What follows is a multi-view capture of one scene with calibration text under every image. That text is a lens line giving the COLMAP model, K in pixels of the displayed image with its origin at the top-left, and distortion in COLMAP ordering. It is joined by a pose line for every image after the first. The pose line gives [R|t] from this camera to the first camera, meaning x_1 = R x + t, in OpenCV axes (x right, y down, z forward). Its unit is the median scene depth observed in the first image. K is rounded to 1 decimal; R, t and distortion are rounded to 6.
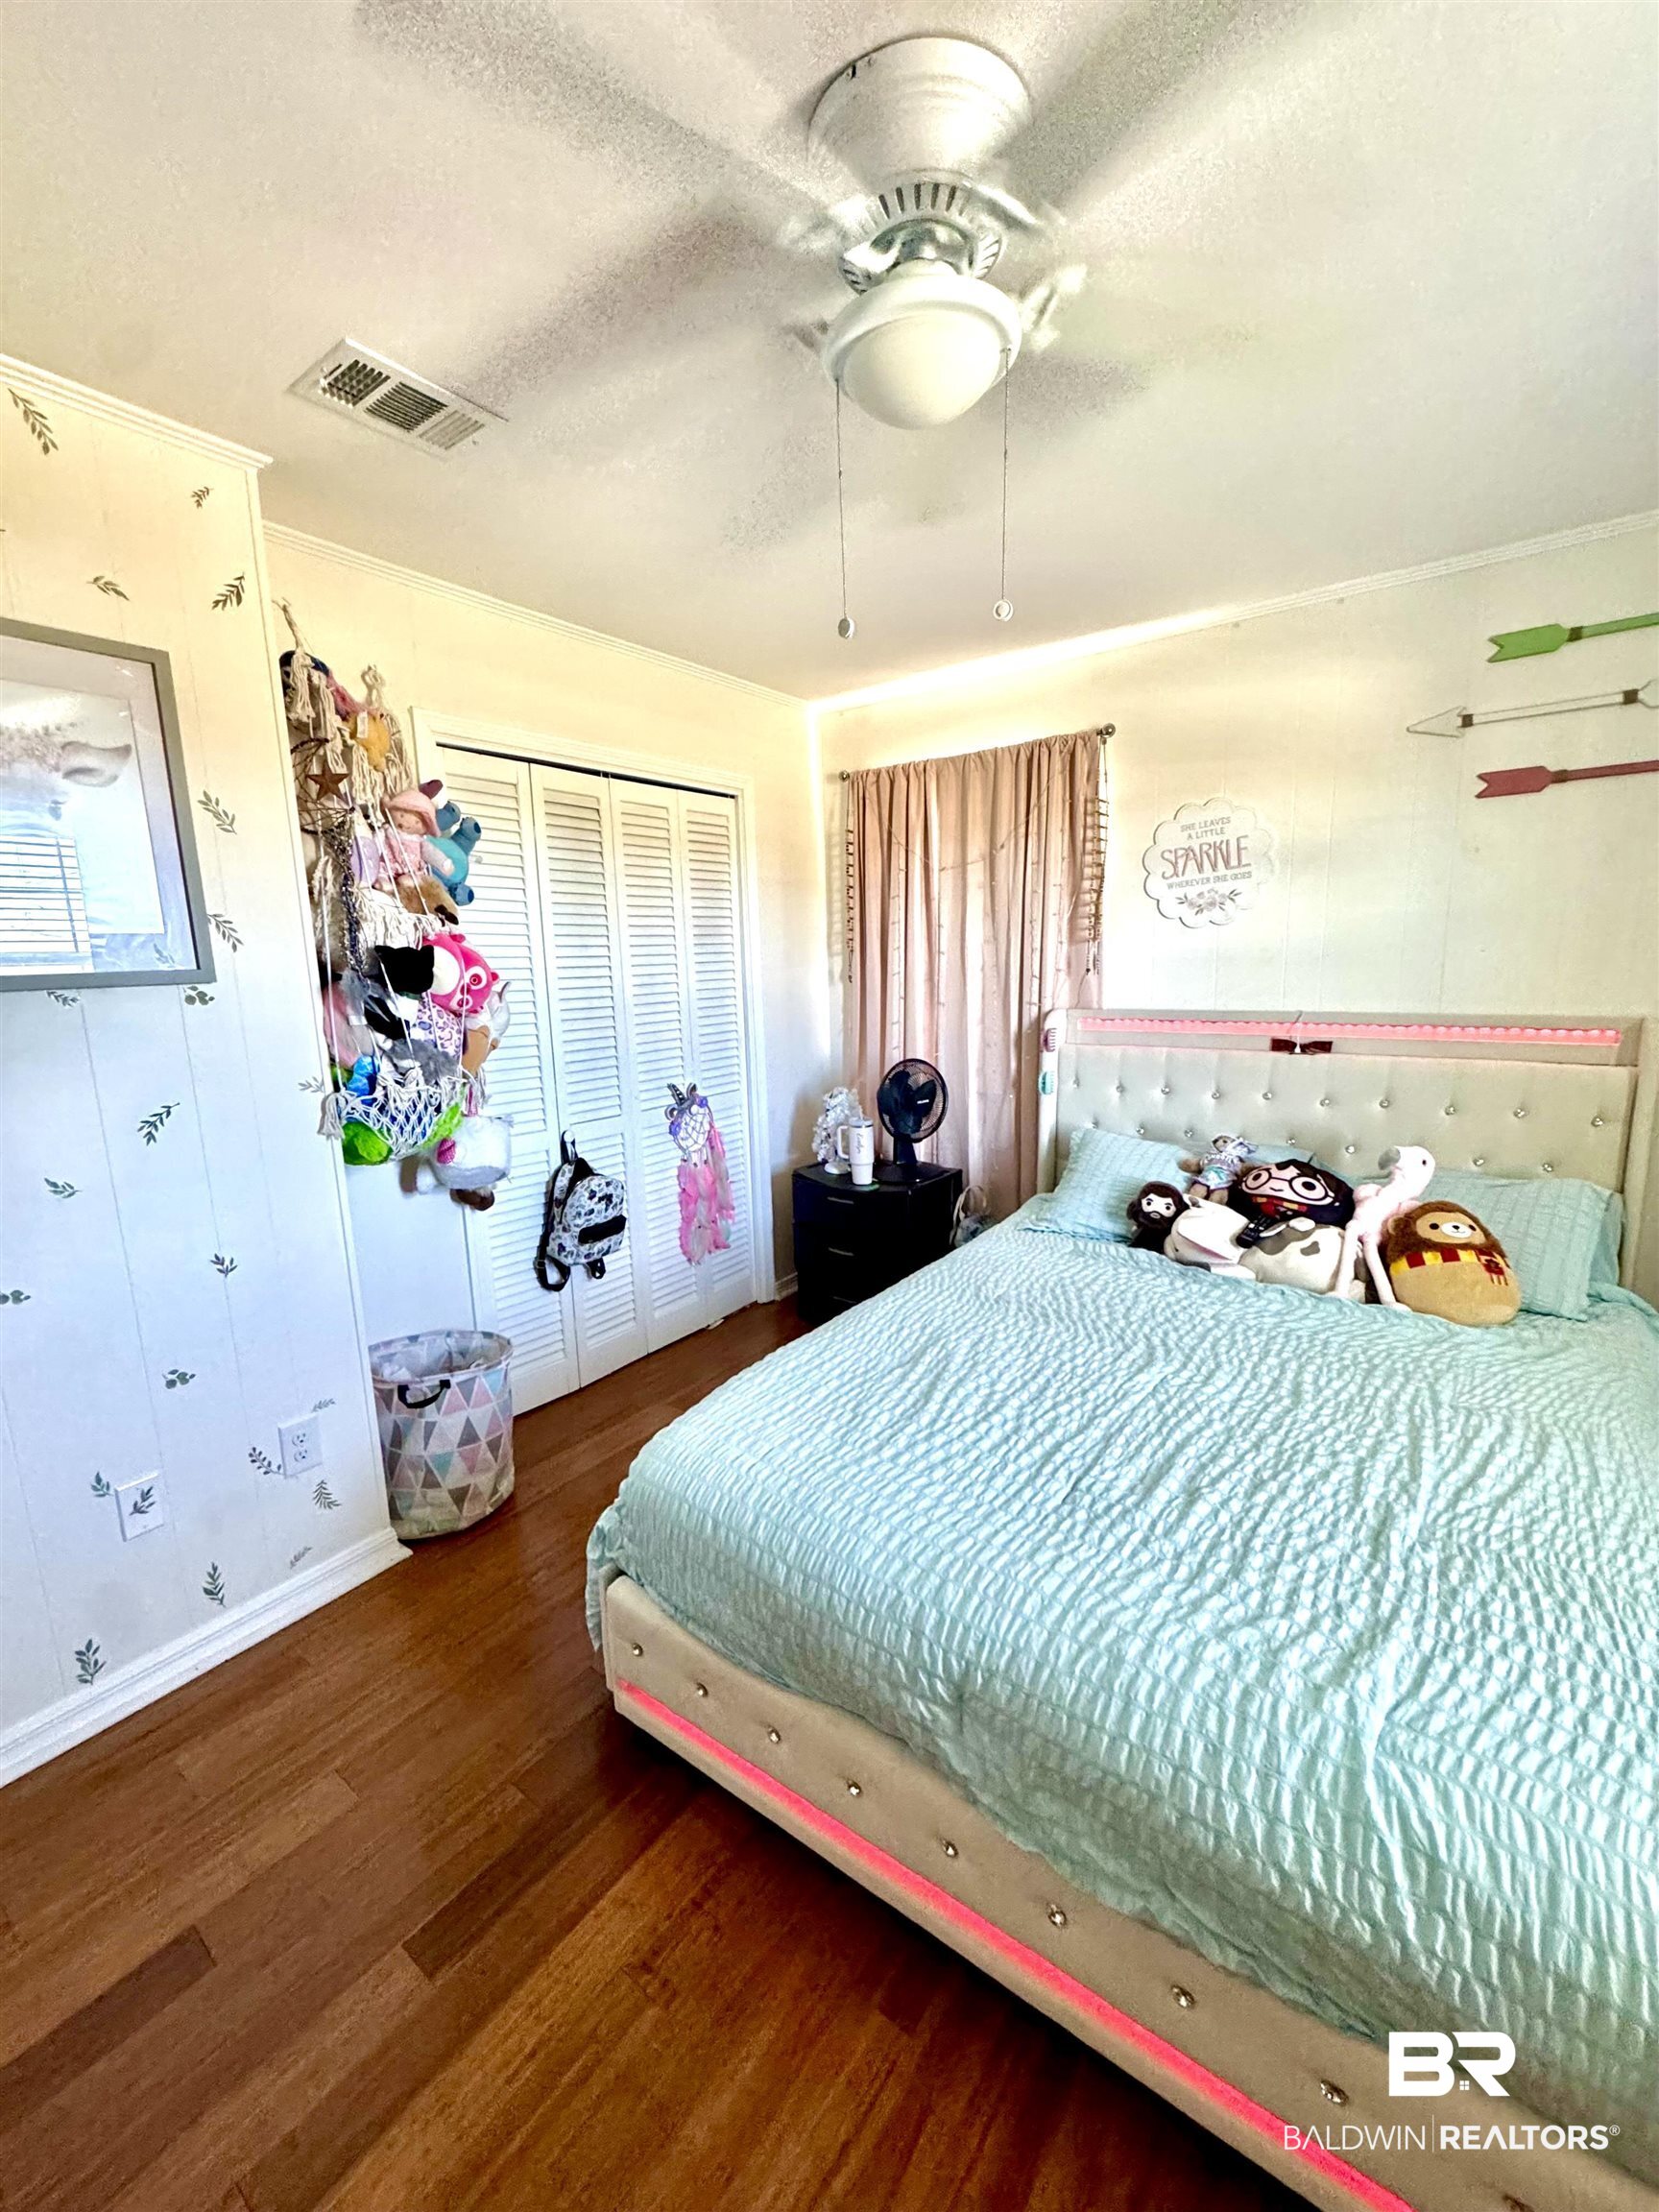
lens RADIAL K [[876.0, 0, 826.1], [0, 876.0, 1094.8], [0, 0, 1]] dist [0.002172, 0.000163]
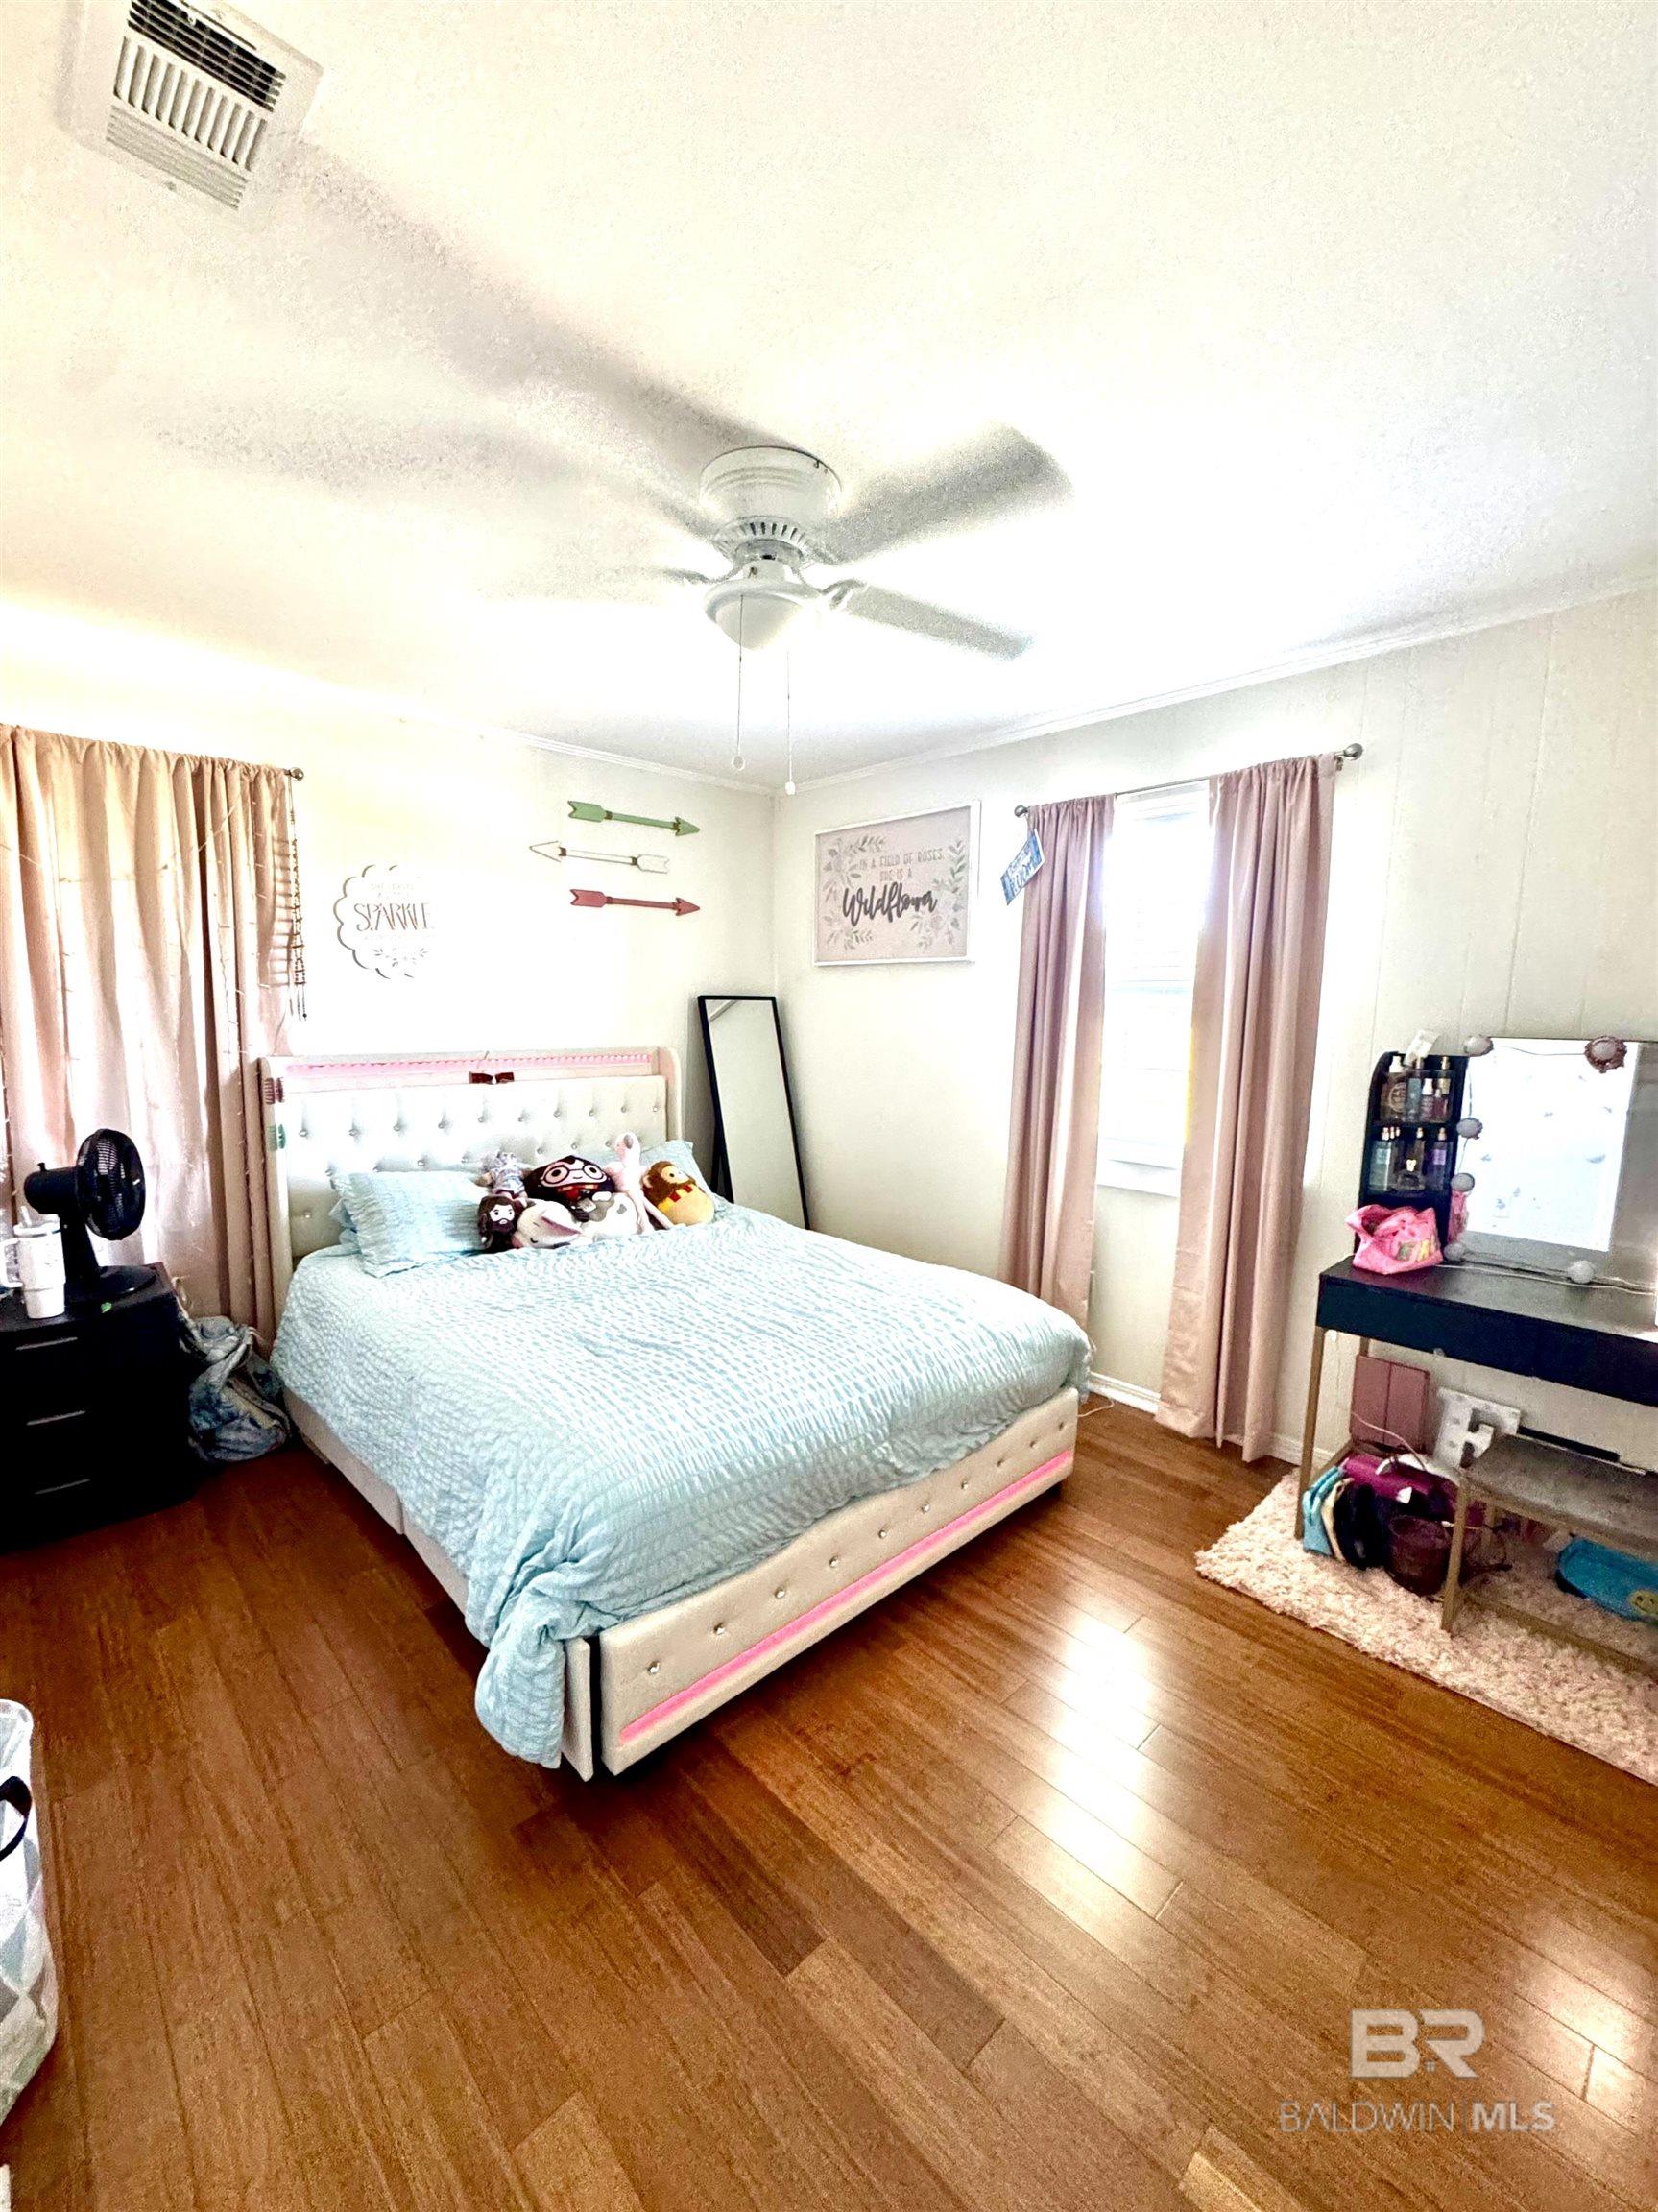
lens RADIAL K [[884.8, 0, 829.0], [0, 884.8, 1106.0], [0, 0, 1]] dist [0.000621, 0.000201]
pose [[0.192202, -0.080648, 0.978036, -0.679327], [0.140119, 0.988662, 0.053989, -0.018415], [-0.971301, 0.126665, 0.201323, 0.314142]]
